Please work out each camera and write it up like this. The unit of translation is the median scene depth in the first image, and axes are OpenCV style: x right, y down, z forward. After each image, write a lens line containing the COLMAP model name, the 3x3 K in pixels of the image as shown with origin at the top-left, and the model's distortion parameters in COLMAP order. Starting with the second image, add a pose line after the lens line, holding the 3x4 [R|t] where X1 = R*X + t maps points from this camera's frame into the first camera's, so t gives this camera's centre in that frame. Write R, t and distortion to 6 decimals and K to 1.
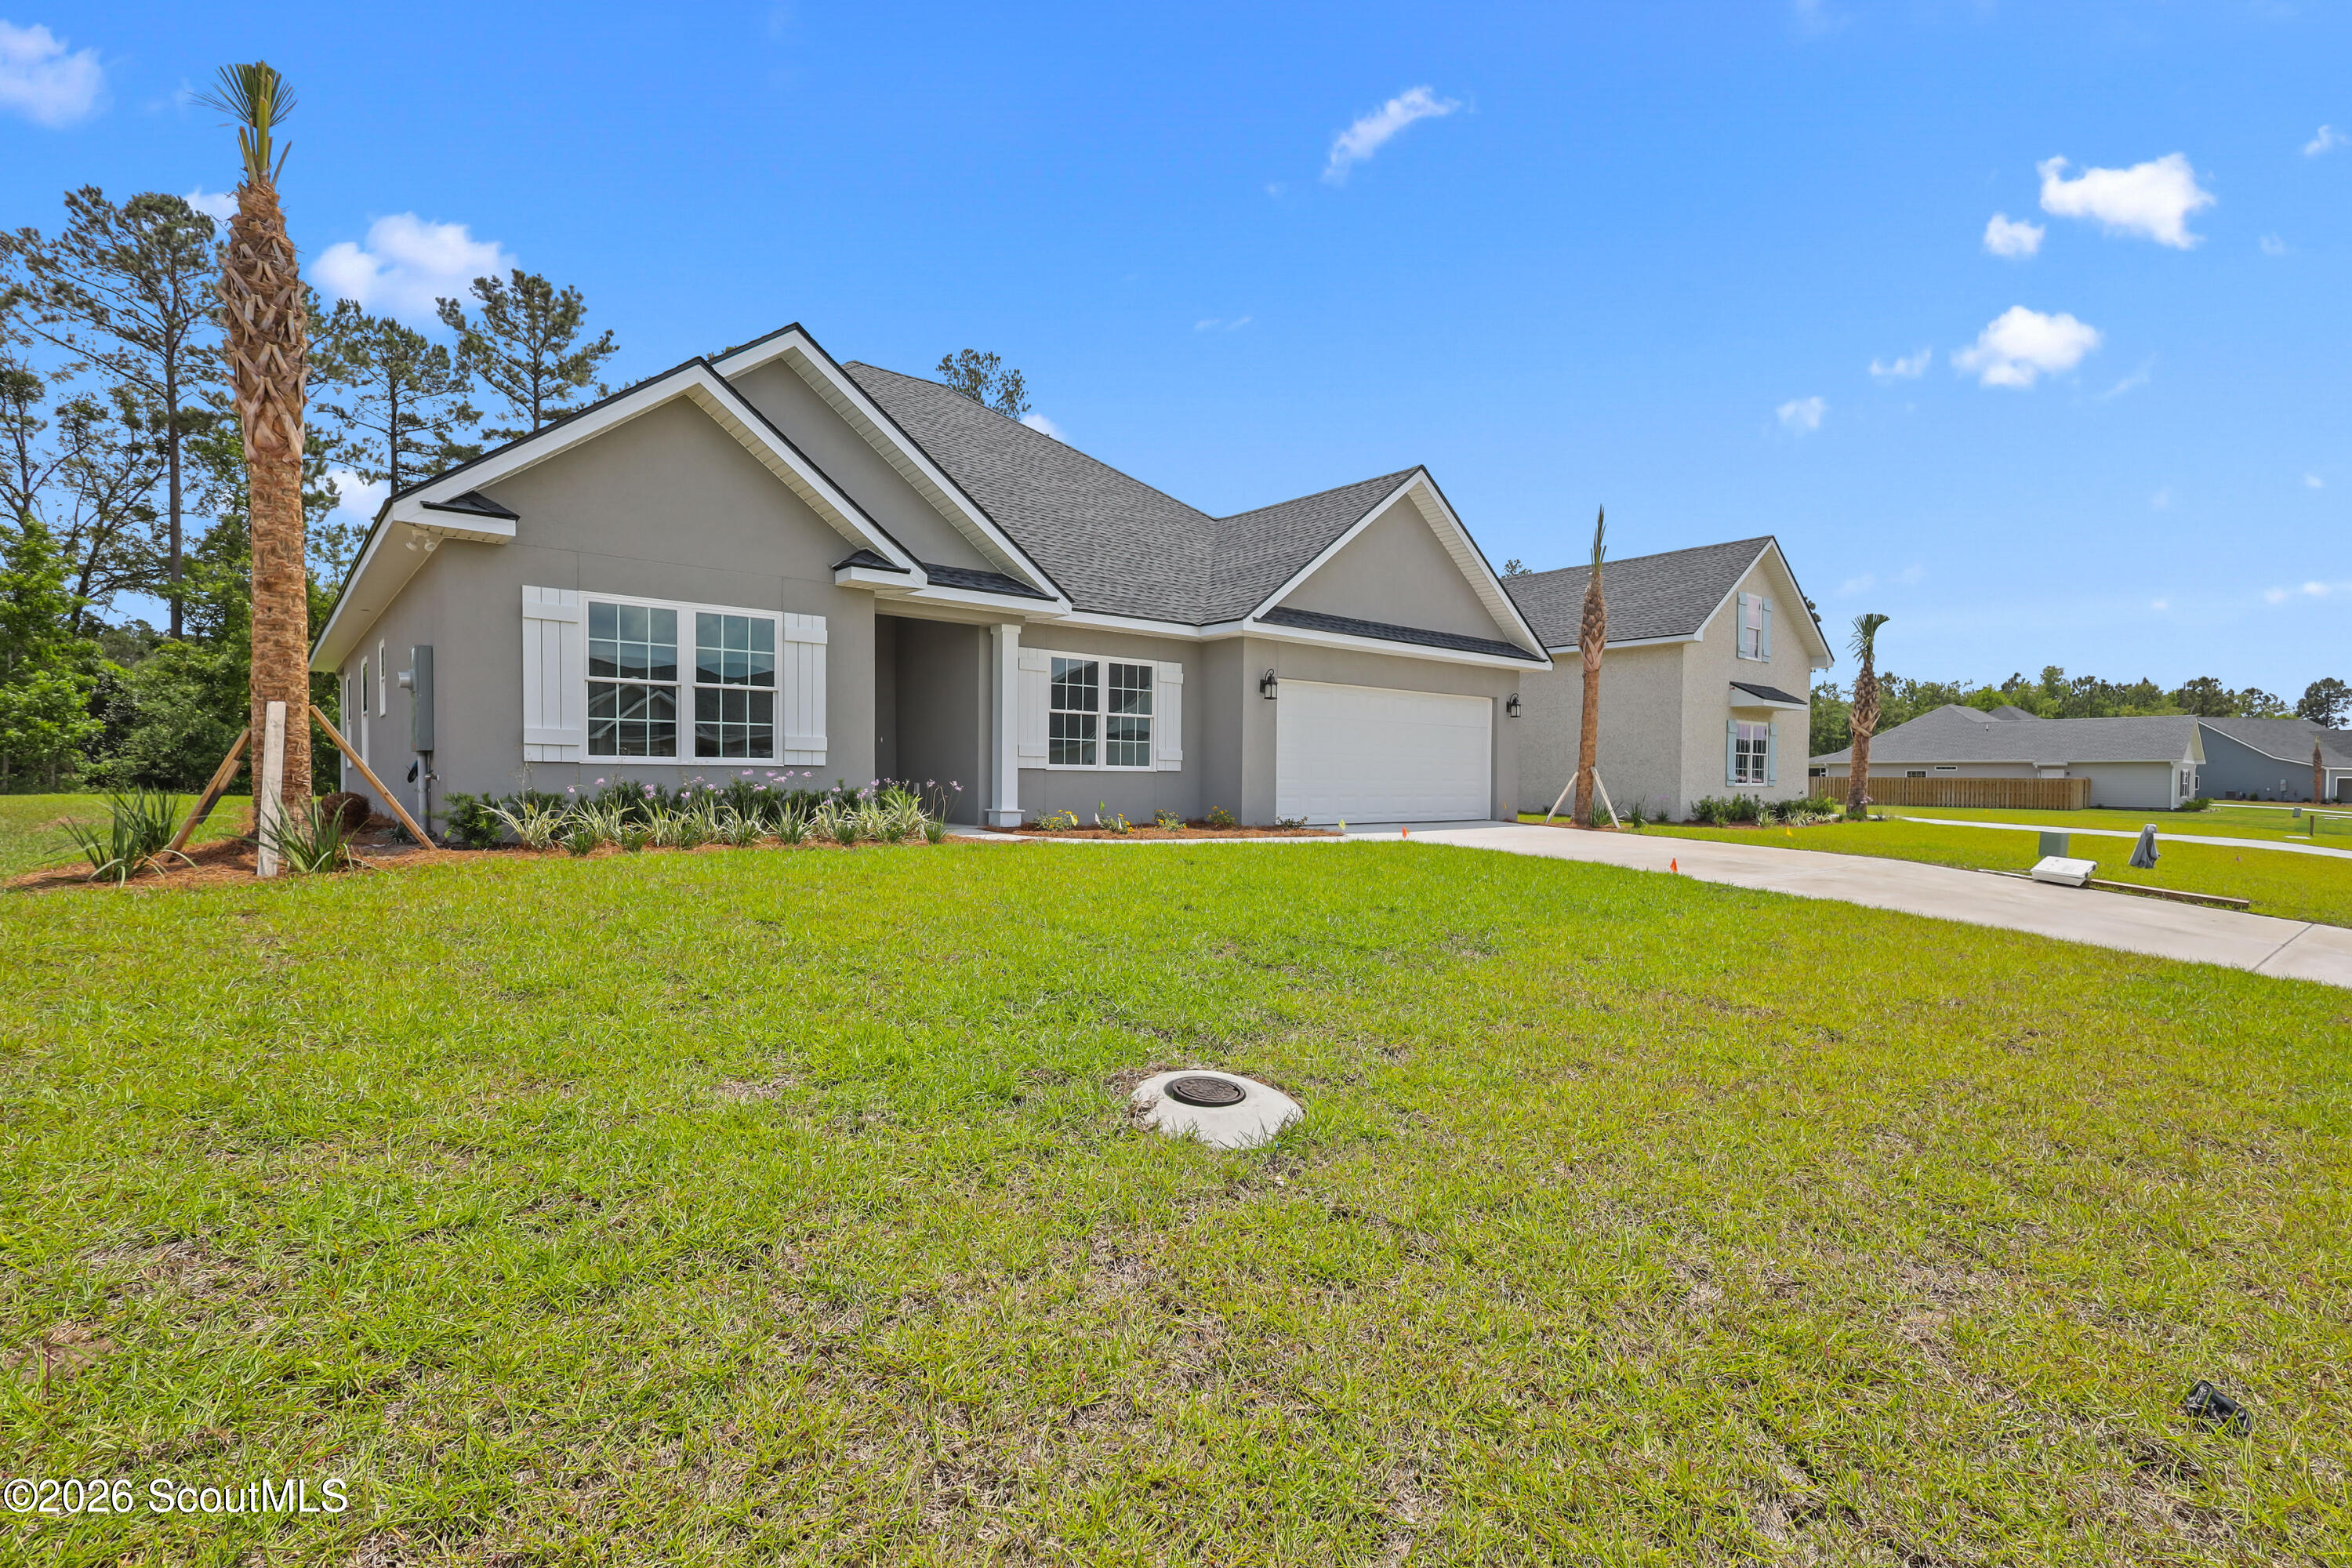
lens RADIAL K [[1106.4, 0, 1176.0], [0, 1106.4, 784.0], [0, 0, 1]] dist [-0.001731, -0.000485]
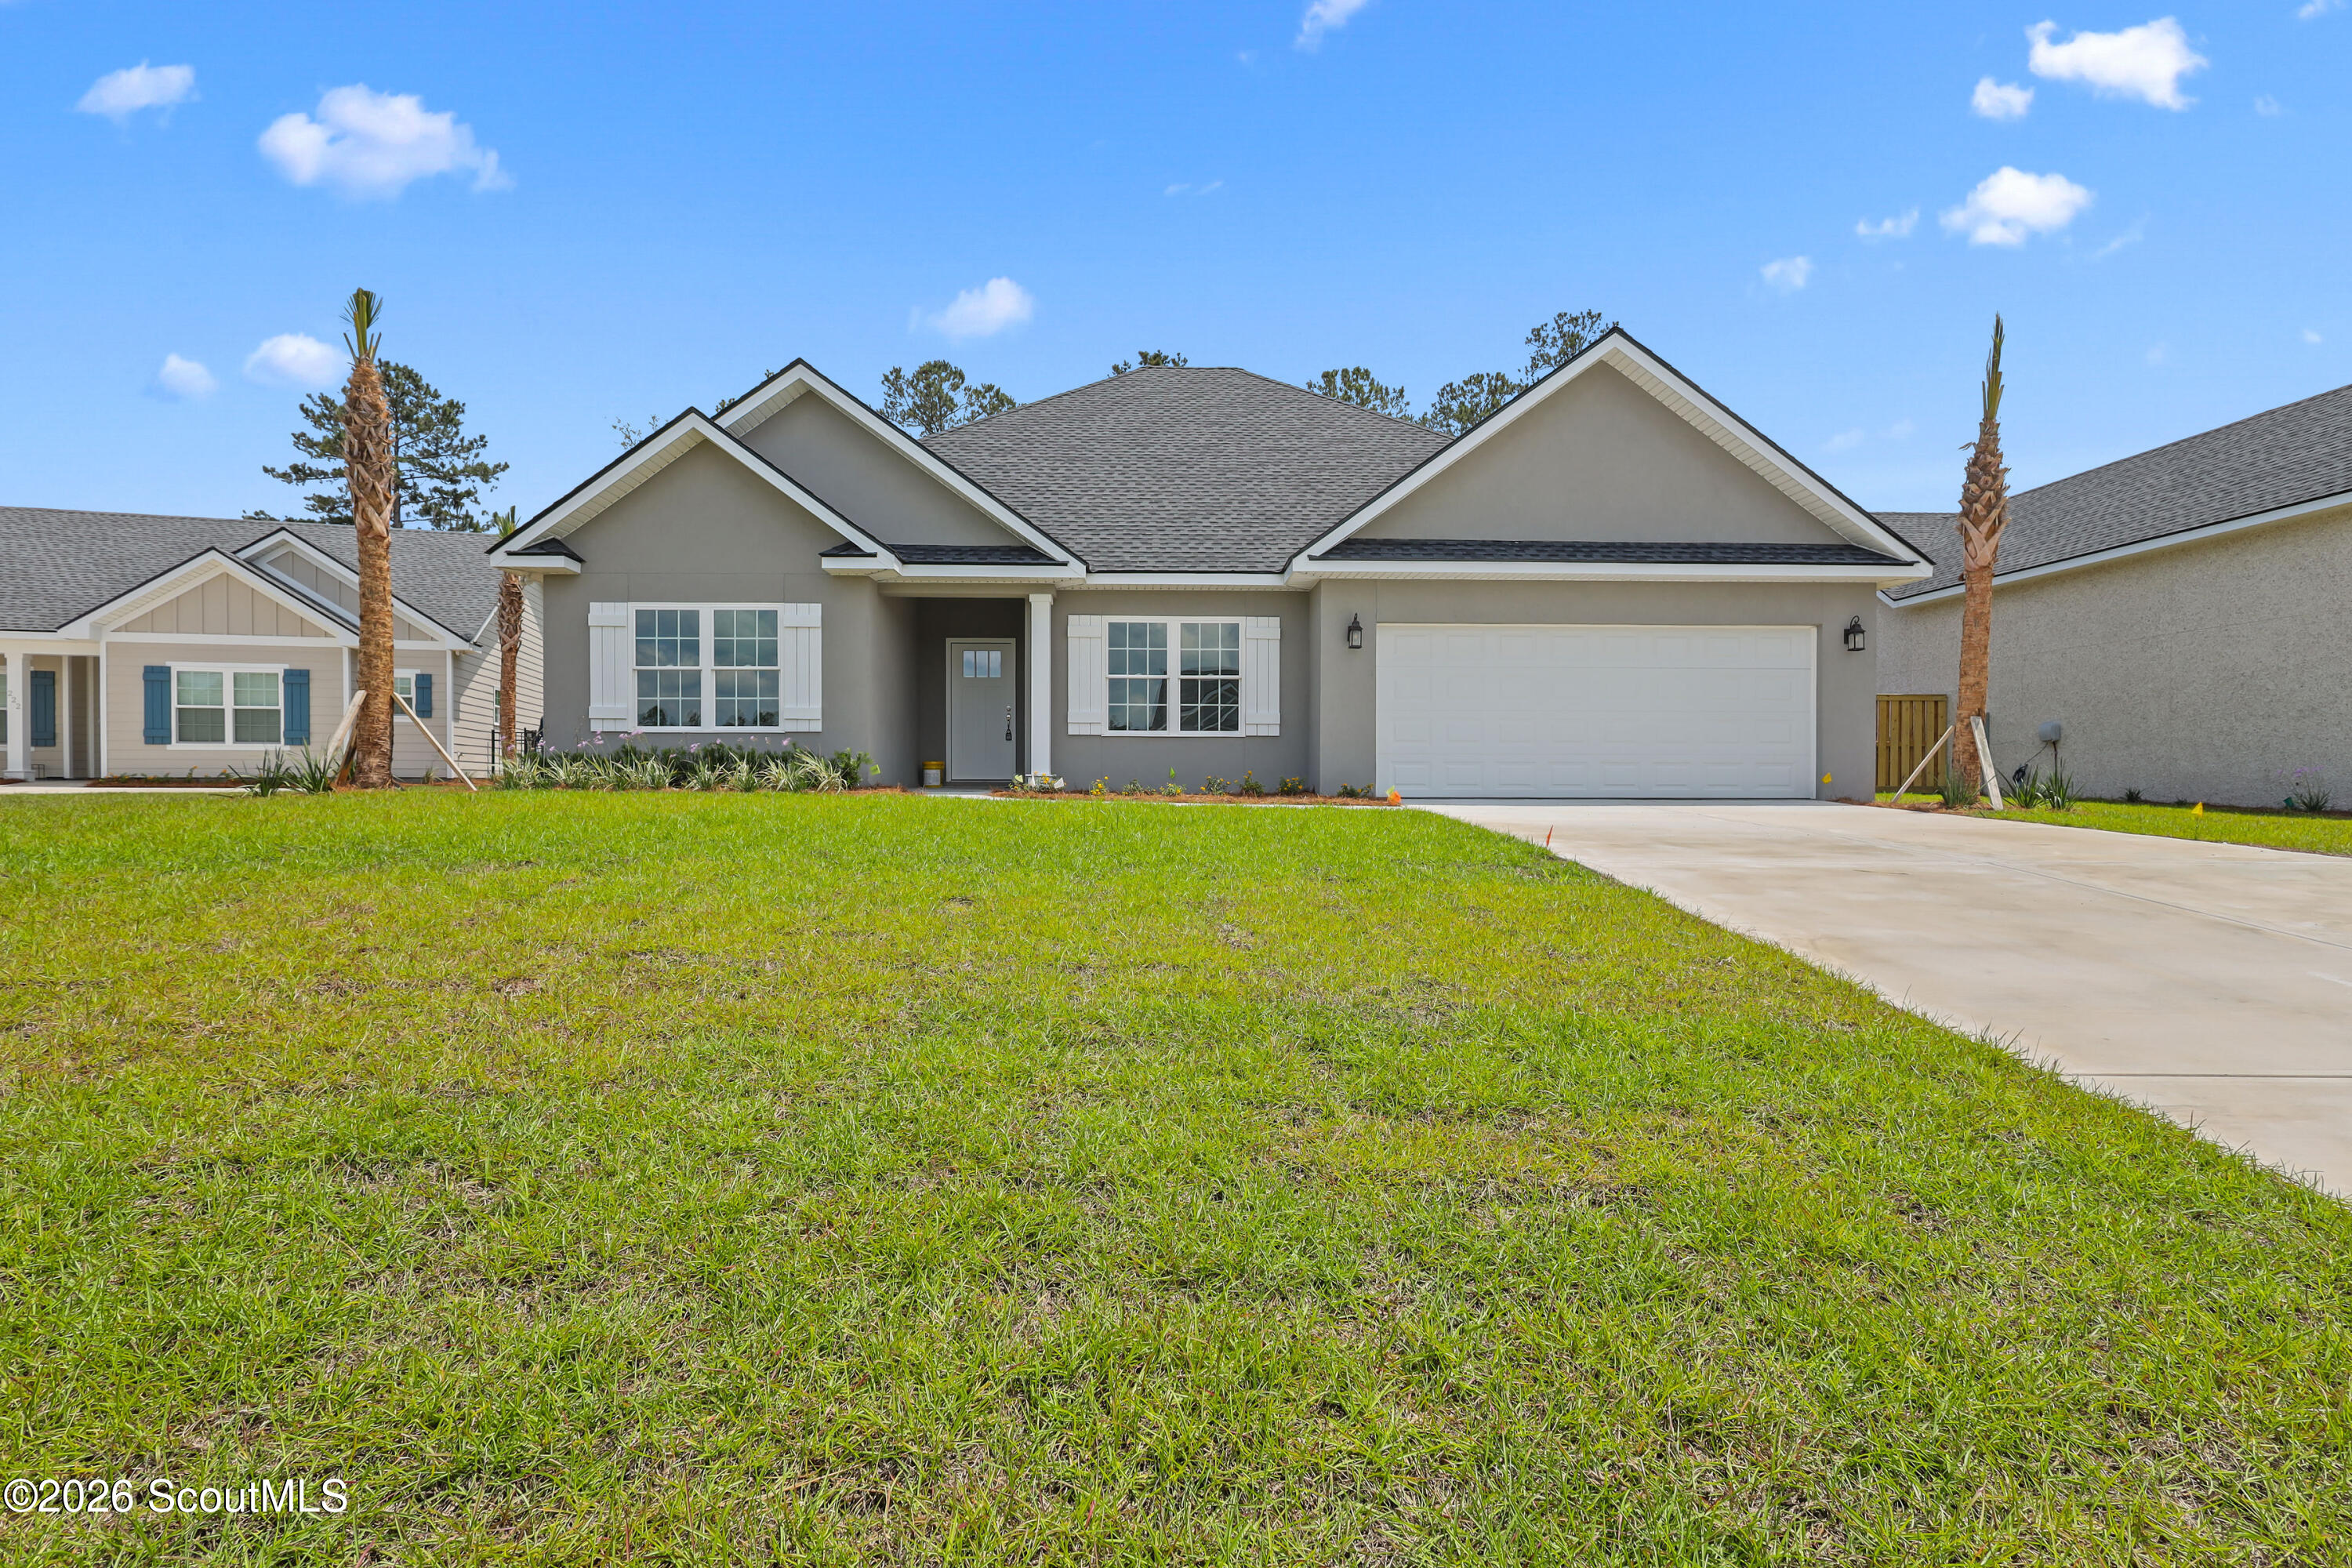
lens RADIAL K [[1060.1, 0, 1176.0], [0, 1060.1, 784.0], [0, 0, 1]] dist [-0.004827, -0.000554]
pose [[0.776783, 0.004716, -0.629750, 0.513285], [0.001542, 0.999955, 0.009389, 0.021001], [0.629766, -0.008264, 0.776741, 0.285798]]
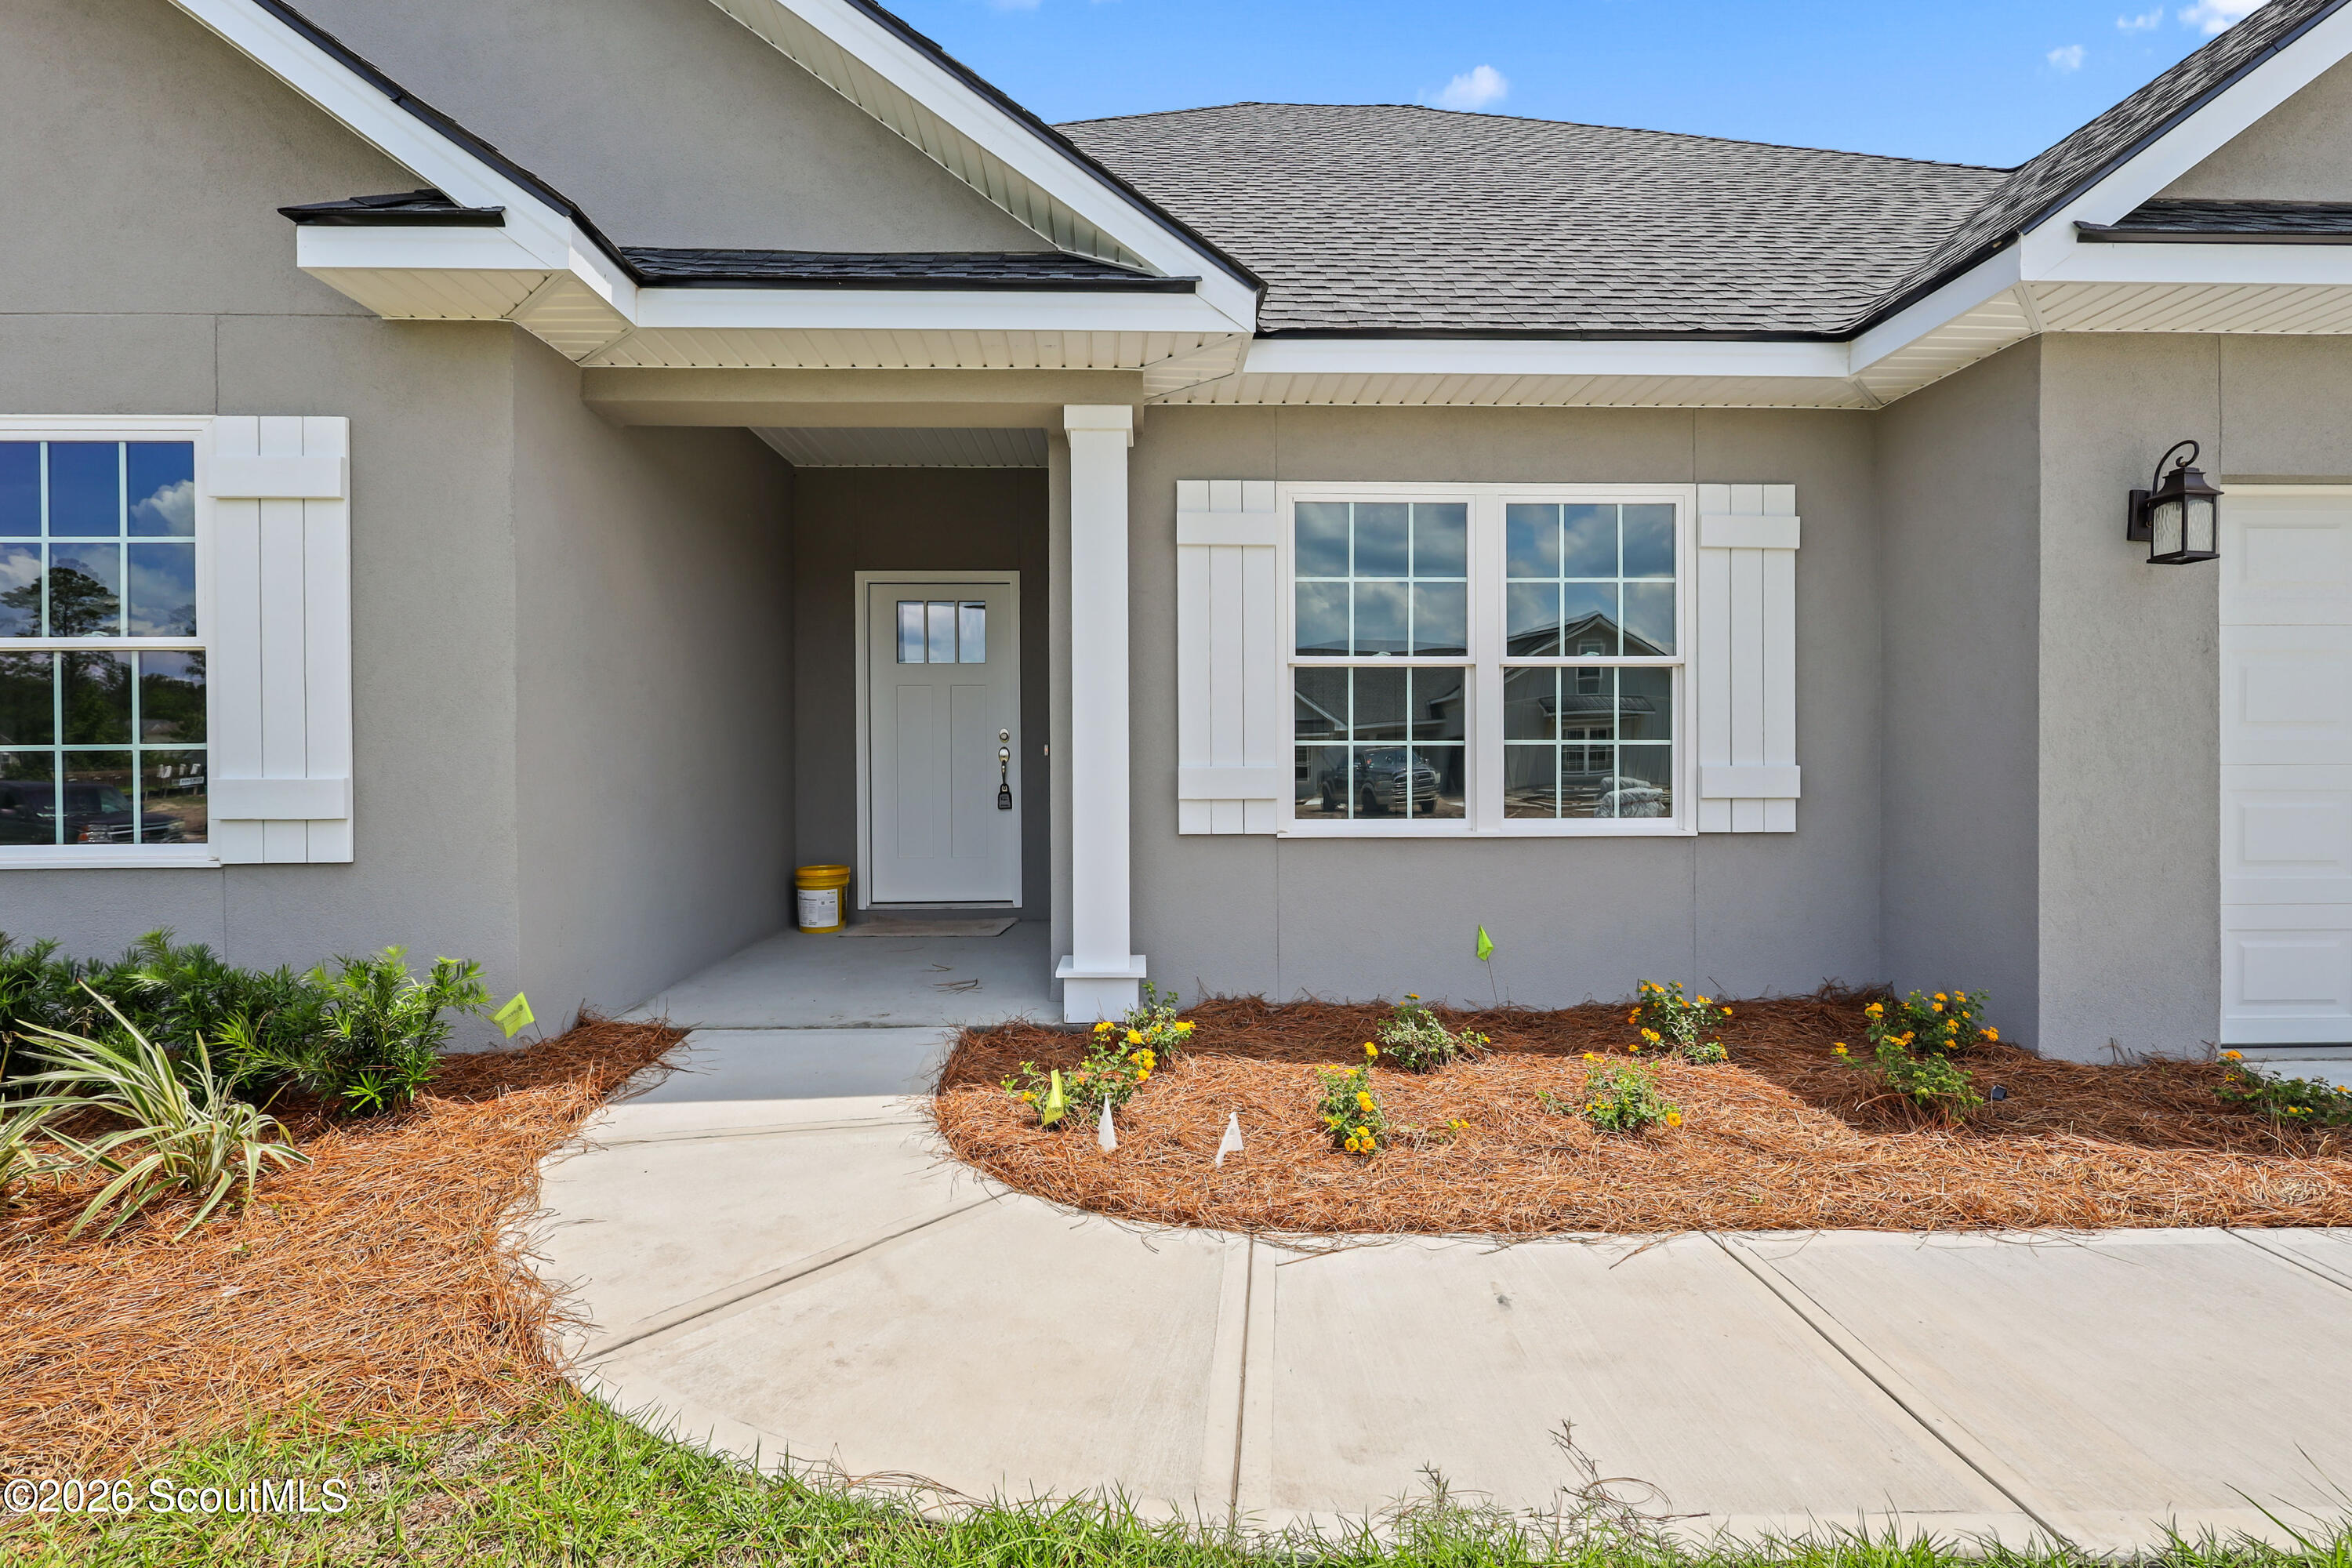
lens RADIAL K [[1086.2, 0, 1188.8], [0, 1086.2, 752.6], [0, 0, 1]] dist [-0.003173, -0.000292]
pose [[0.781221, -0.009502, -0.624183, 0.064673], [0.008008, 0.999954, -0.005200, -0.035360], [0.624204, -0.000936, 0.781261, 0.693076]]
